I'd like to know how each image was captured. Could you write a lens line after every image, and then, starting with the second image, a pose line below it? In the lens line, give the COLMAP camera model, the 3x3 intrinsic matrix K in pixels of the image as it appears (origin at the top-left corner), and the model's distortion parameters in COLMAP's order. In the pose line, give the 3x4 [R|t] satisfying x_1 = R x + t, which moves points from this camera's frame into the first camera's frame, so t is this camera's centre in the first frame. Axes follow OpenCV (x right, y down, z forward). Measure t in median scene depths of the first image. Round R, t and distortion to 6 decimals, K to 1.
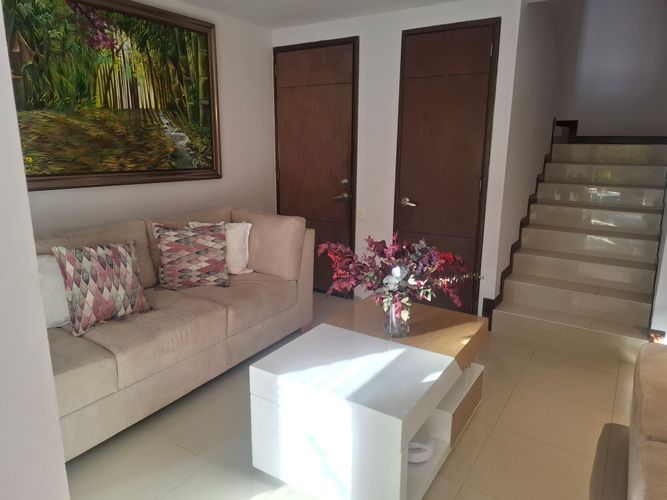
lens RADIAL K [[465.9, 0, 325.0], [0, 465.9, 251.6], [0, 0, 1]] dist [0.084297, -0.086006]
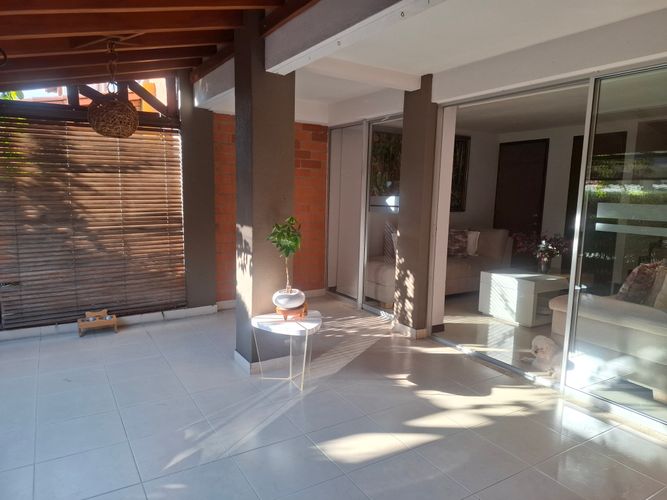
lens RADIAL K [[465.9, 0, 334.0], [0, 465.9, 263.1], [0, 0, 1]] dist [0.084297, -0.086006]
pose [[0.913108, 0.077397, -0.400305, 0.098593], [-0.110230, 0.992116, -0.059618, 0.290635], [0.392535, 0.098563, 0.914441, -1.213981]]
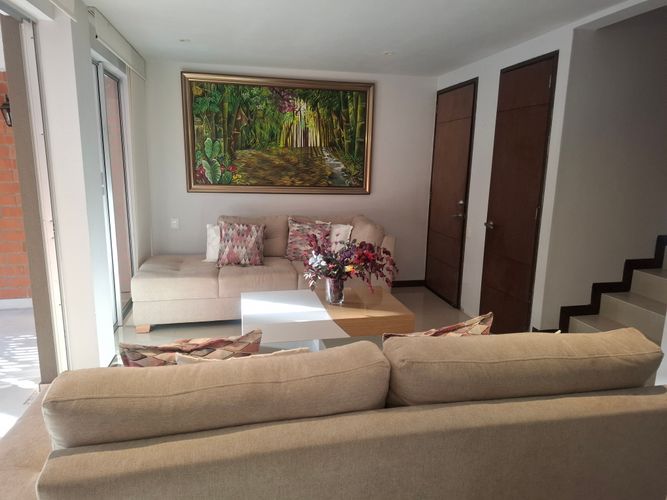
lens RADIAL K [[465.9, 0, 334.8], [0, 465.9, 264.2], [0, 0, 1]] dist [0.084297, -0.086006]
pose [[0.692770, 0.158678, -0.703485, 0.853768], [-0.176674, 0.983110, 0.047767, -0.006944], [0.699183, 0.091196, 0.709103, -0.009582]]
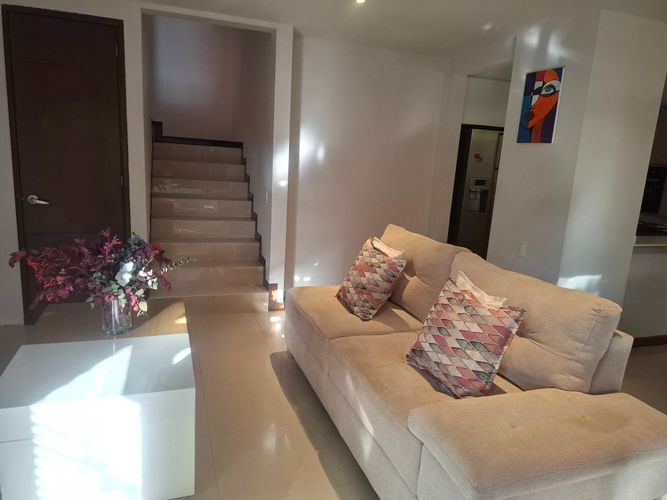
lens RADIAL K [[465.9, 0, 330.3], [0, 465.9, 247.6], [0, 0, 1]] dist [0.084297, -0.086006]
pose [[0.596644, -0.132598, 0.791475, -0.254144], [0.130390, 0.989168, 0.067425, -0.005705], [-0.791842, 0.062972, 0.607471, 0.025692]]
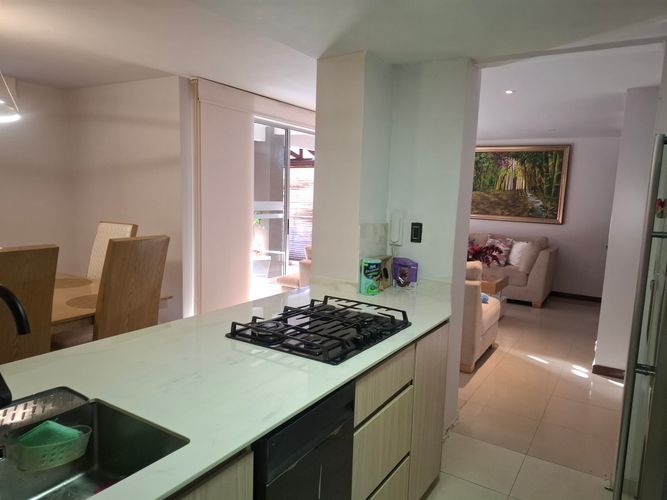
lens RADIAL K [[465.9, 0, 327.7], [0, 465.9, 247.2], [0, 0, 1]] dist [0.084297, -0.086006]
pose [[0.007476, 0.115641, -0.993263, 1.963087], [-0.260698, 0.959167, 0.109709, -0.046834], [0.965392, 0.258121, 0.037318, 0.107941]]
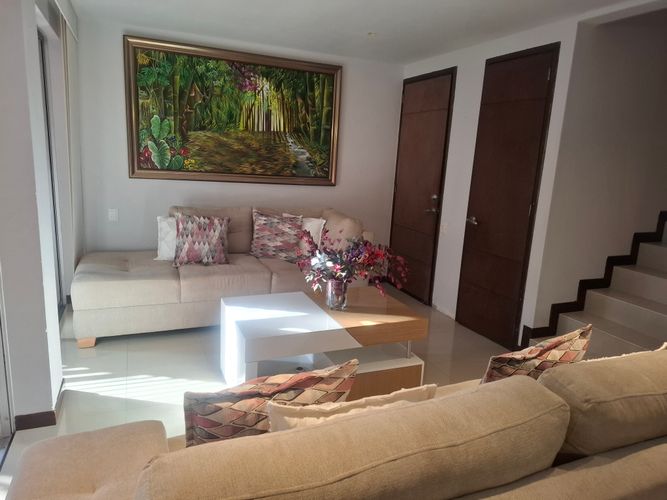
lens RADIAL K [[465.9, 0, 334.2], [0, 465.9, 261.1], [0, 0, 1]] dist [0.084297, -0.086006]
pose [[0.821306, 0.161770, -0.547071, 0.619968], [-0.176242, 0.983993, 0.026380, 0.013032], [0.542581, 0.074751, 0.836671, -0.053115]]
